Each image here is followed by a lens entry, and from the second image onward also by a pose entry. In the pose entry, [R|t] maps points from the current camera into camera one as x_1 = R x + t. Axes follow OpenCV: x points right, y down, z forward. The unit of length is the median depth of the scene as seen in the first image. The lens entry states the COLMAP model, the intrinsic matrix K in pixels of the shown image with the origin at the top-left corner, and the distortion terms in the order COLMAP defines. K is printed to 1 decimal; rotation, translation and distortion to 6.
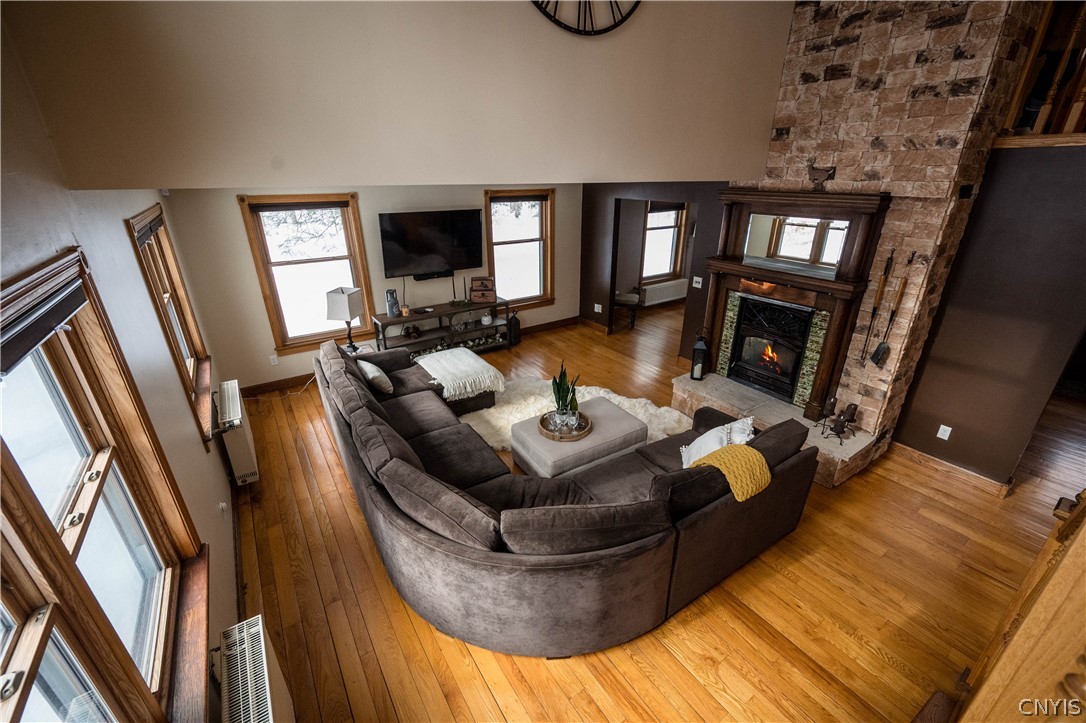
lens RADIAL K [[451.4, 0, 543.0], [0, 451.4, 361.5], [0, 0, 1]] dist [-0.001410, 0.000056]
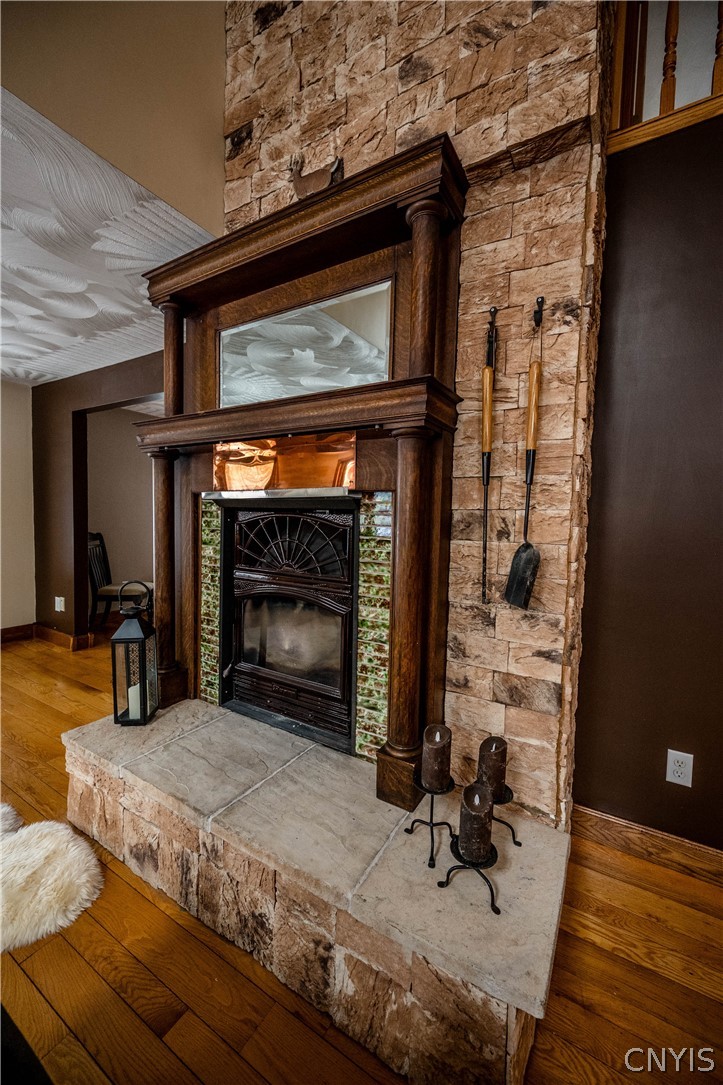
lens RADIAL K [[420.5, 0, 370.4], [0, 420.5, 541.1], [0, 0, 1]] dist [-0.000375, -0.000030]
pose [[0.902573, 0.003198, 0.430526, 0.462754], [0.140874, 0.942734, -0.302337, 0.037379], [-0.406838, 0.333531, 0.850435, 0.710386]]
